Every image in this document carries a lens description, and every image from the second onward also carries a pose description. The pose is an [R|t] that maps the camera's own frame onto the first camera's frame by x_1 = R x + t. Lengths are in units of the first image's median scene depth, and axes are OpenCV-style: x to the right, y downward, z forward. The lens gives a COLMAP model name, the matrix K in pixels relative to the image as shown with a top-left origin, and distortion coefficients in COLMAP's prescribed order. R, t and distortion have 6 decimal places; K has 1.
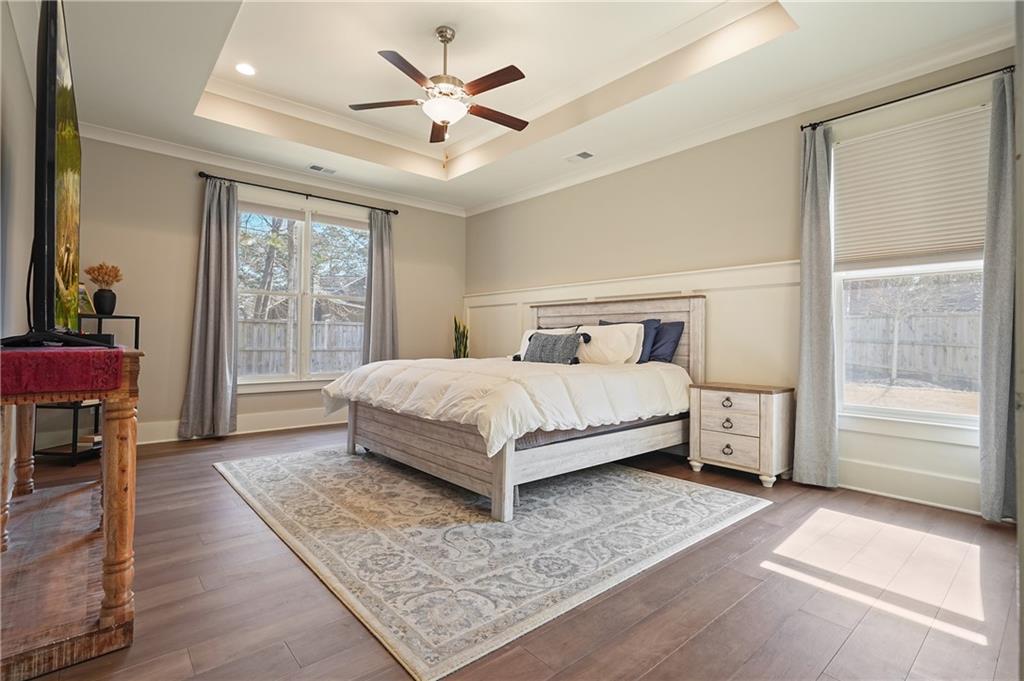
lens RADIAL K [[481.3, 0, 525.8], [0, 481.3, 329.8], [0, 0, 1]] dist [-0.008937, 0.003163]
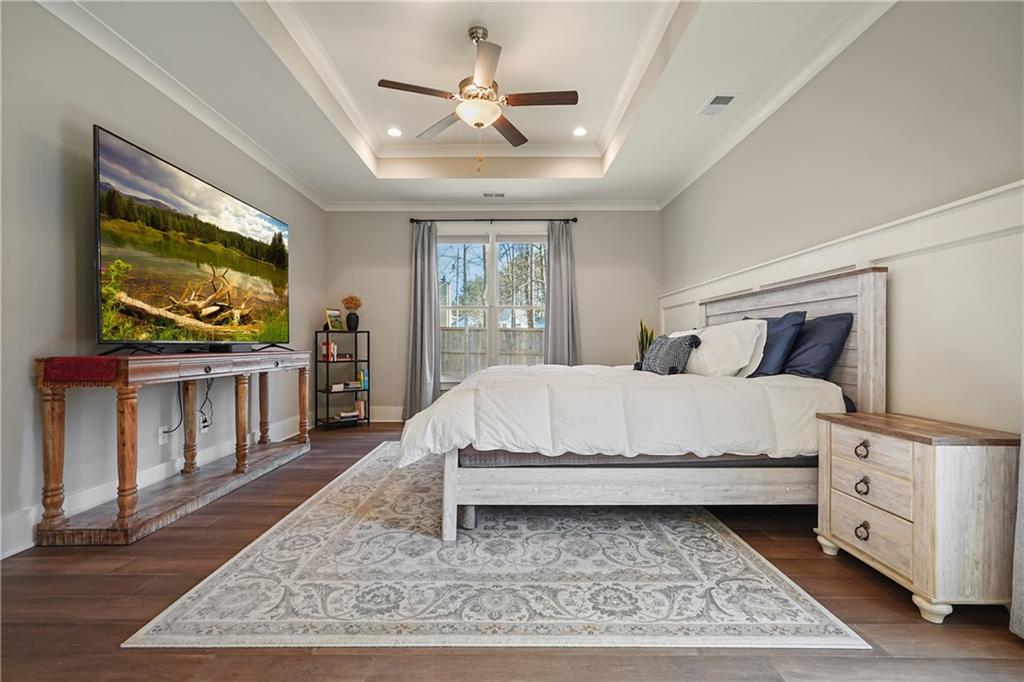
lens RADIAL K [[459.7, 0, 500.0], [0, 459.7, 344.7], [0, 0, 1]] dist [-0.012640, 0.006912]
pose [[0.747993, -0.010801, -0.663618, 0.379908], [0.023650, 0.999666, 0.010386, 0.007552], [0.663285, -0.023463, 0.747999, 0.248937]]
